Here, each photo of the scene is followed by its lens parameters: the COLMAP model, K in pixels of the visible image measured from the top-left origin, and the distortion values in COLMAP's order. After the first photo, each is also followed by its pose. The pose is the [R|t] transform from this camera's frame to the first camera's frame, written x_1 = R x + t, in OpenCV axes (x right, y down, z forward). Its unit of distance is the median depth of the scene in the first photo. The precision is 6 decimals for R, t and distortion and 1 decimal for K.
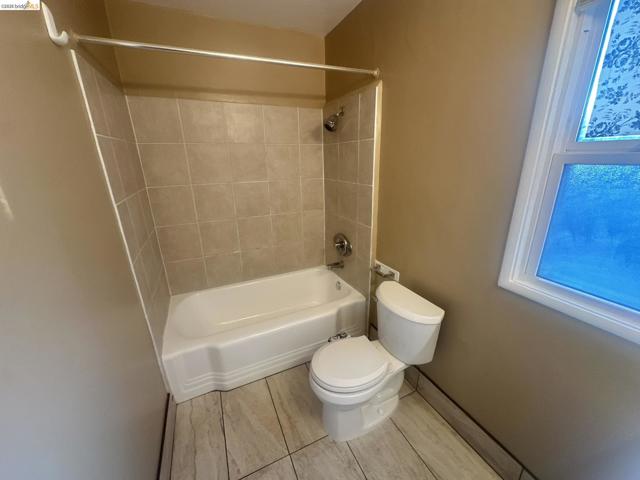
lens RADIAL K [[255.8, 0, 320.1], [0, 255.8, 239.7], [0, 0, 1]] dist [-0.003921, 0.000710]
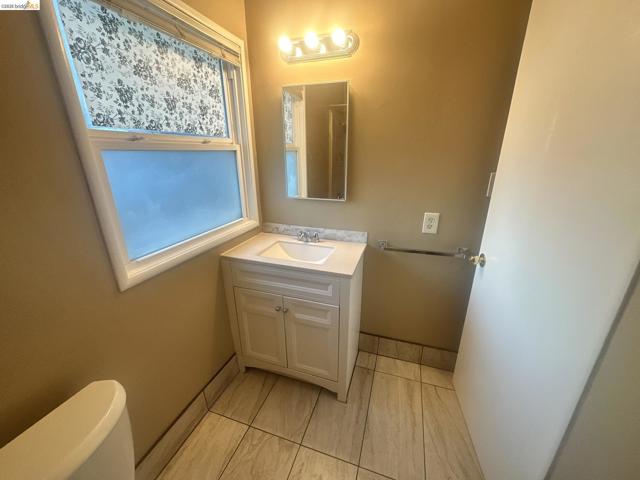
lens RADIAL K [[255.8, 0, 320.4], [0, 255.8, 239.7], [0, 0, 1]] dist [-0.003921, 0.000710]
pose [[-0.728708, -0.195340, 0.656374, -0.442076], [0.234361, 0.829451, 0.507037, -0.331726], [-0.643475, 0.523310, -0.558647, 1.264307]]
